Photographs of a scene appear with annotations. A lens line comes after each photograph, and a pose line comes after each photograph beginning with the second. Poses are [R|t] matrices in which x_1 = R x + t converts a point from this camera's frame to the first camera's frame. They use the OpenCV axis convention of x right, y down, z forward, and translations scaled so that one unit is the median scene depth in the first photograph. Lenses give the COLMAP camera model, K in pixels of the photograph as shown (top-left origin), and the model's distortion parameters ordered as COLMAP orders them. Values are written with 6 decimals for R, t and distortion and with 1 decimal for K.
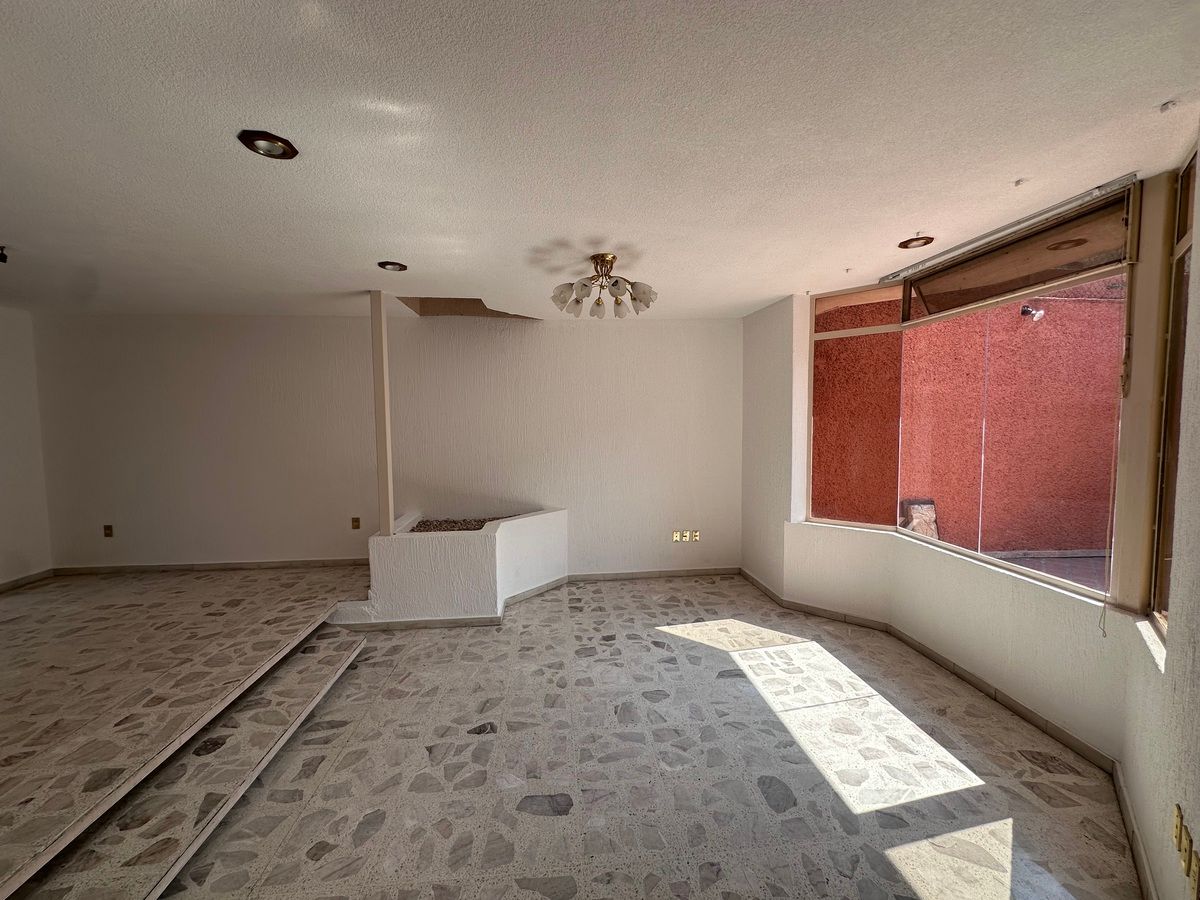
lens RADIAL K [[480.0, 0, 600.0], [0, 480.0, 450.0], [0, 0, 1]] dist [-0.005802, 0.001062]
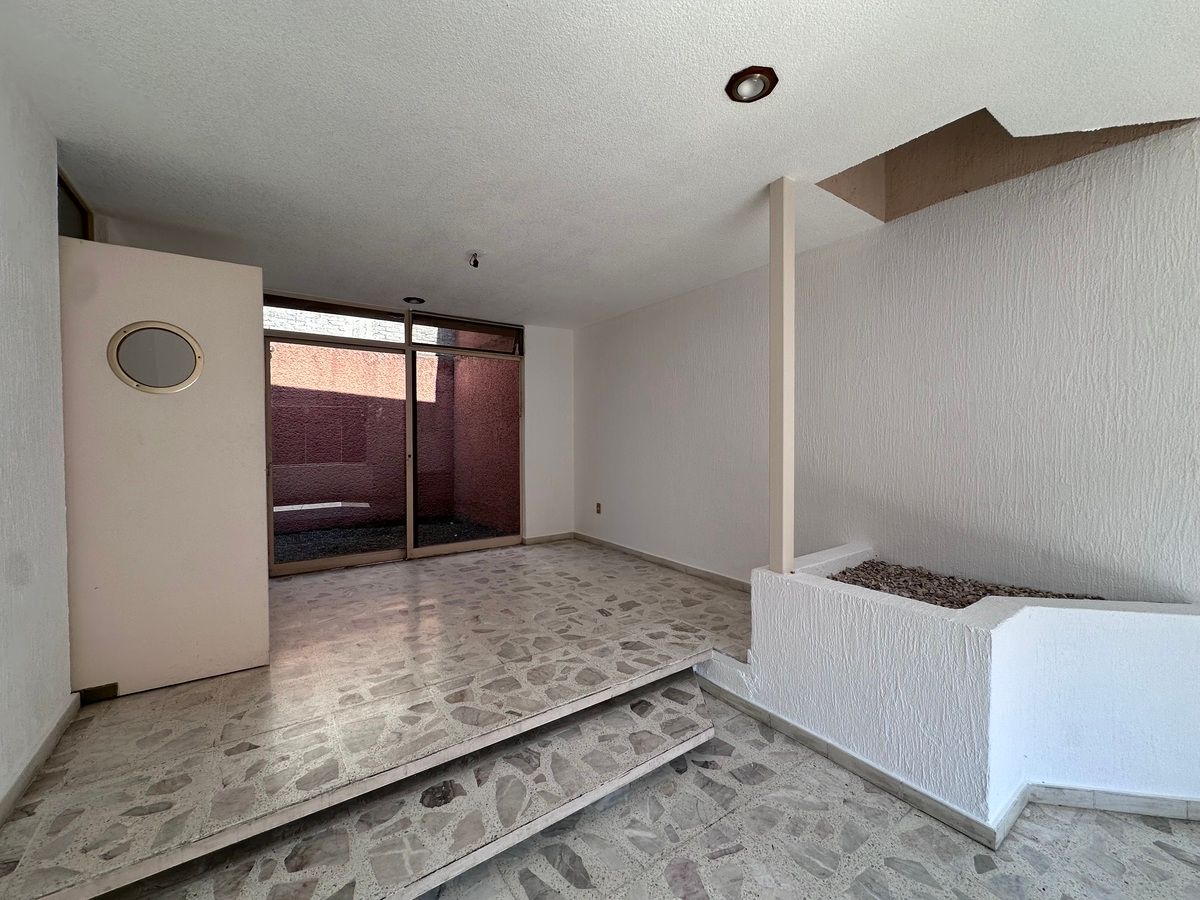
lens RADIAL K [[480.0, 0, 600.0], [0, 480.0, 450.0], [0, 0, 1]] dist [-0.005802, 0.001062]
pose [[0.496036, 0.026695, -0.867891, -0.028270], [-0.056902, 0.998378, -0.001813, 0.038431], [0.866435, 0.050284, 0.496751, 0.528019]]
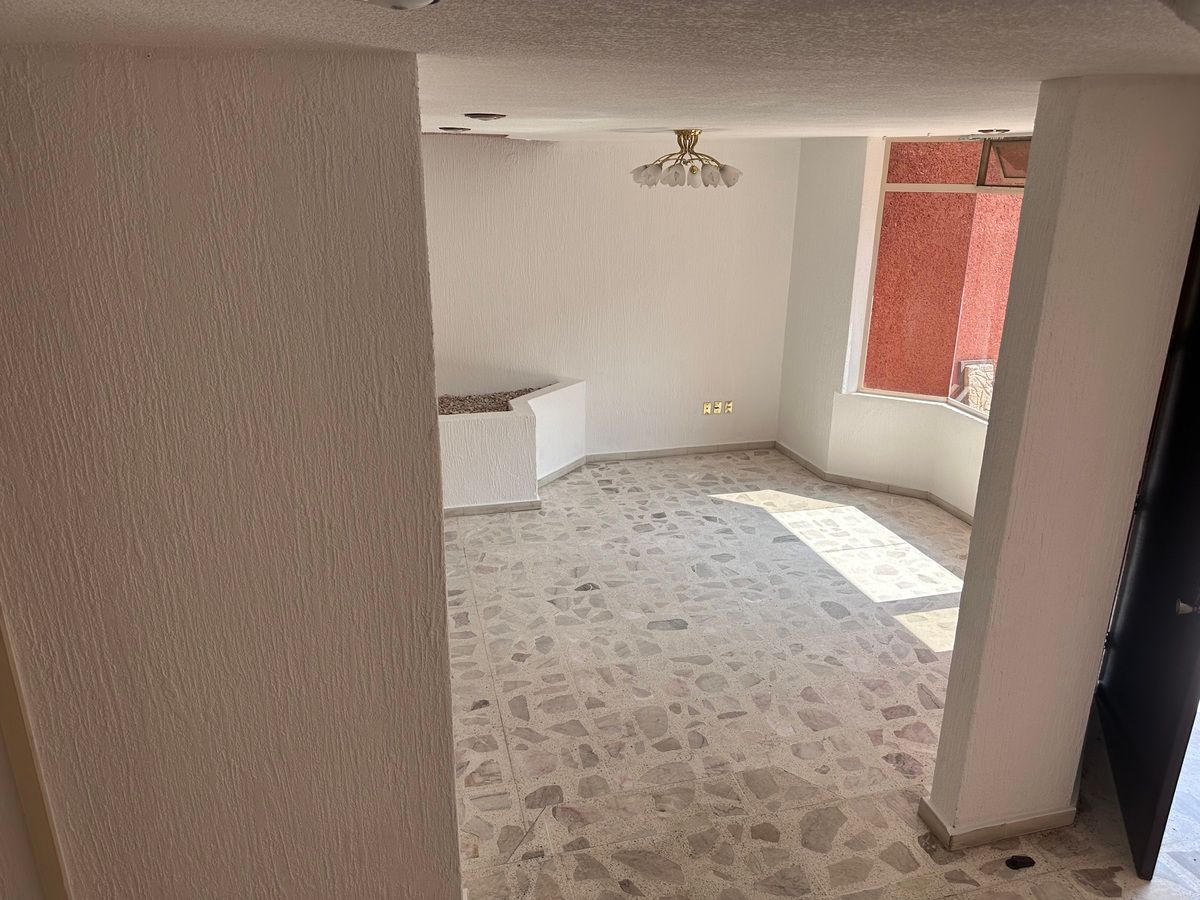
lens RADIAL K [[841.8, 0, 600.0], [0, 841.8, 450.0], [0, 0, 1]] dist [0.209705, -0.466920]
pose [[0.988462, -0.031386, 0.148181, -0.372120], [-0.006894, 0.967961, 0.251007, -0.184173], [-0.151311, -0.249132, 0.956576, -0.644423]]
